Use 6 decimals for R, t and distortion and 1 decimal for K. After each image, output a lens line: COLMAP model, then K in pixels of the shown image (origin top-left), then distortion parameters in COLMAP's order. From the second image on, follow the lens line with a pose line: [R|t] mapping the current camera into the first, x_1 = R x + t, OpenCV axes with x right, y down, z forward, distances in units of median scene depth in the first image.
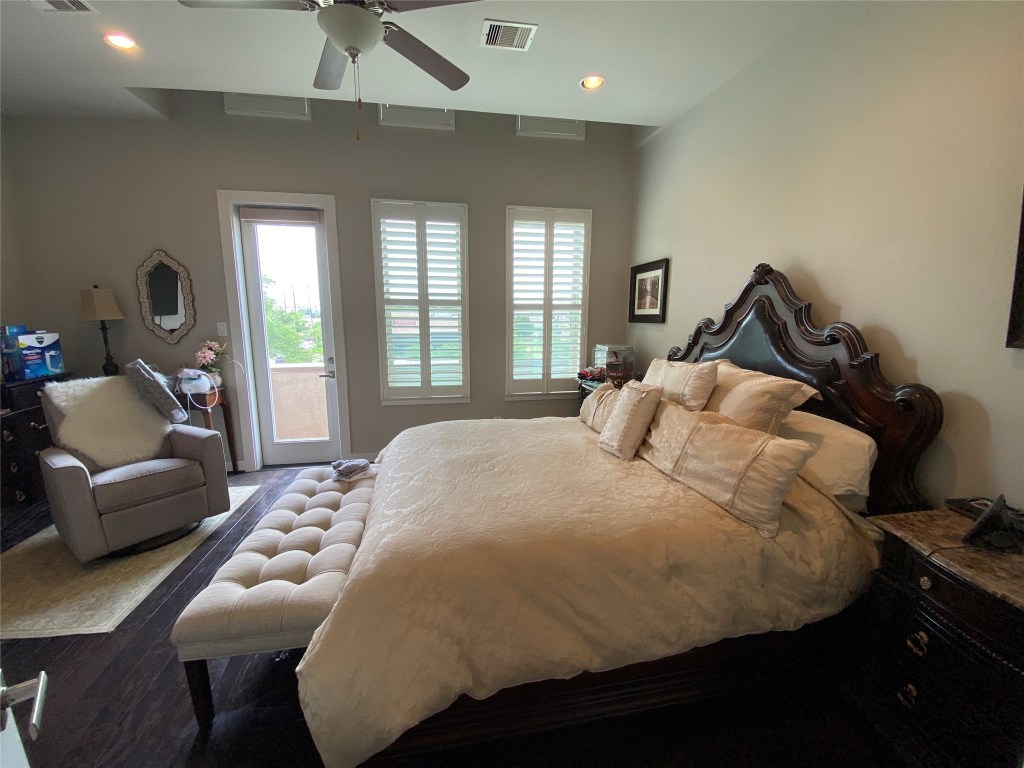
lens RADIAL K [[423.9, 0, 516.0], [0, 423.9, 389.9], [0, 0, 1]] dist [-0.000289, -0.000904]
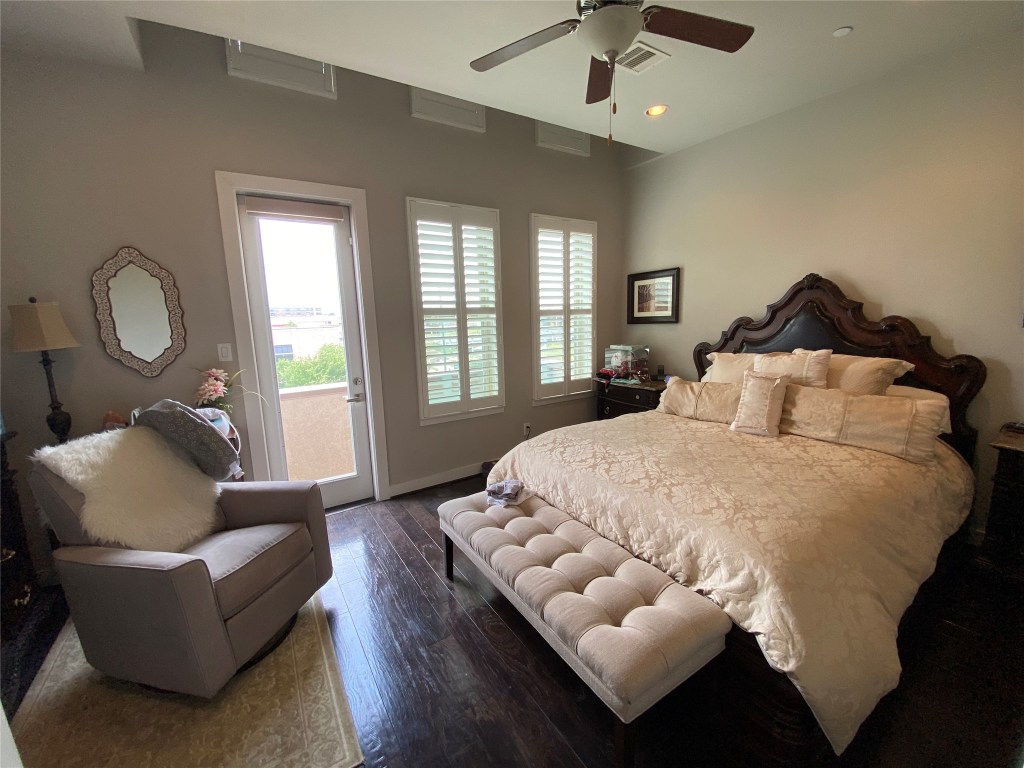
lens RADIAL K [[423.9, 0, 528.9], [0, 423.9, 384.4], [0, 0, 1]] dist [-0.000289, -0.000904]
pose [[0.920157, -0.091890, 0.380615, -0.468070], [0.101361, 0.994838, -0.004867, -0.026133], [-0.378203, 0.043058, 0.924721, 0.088134]]
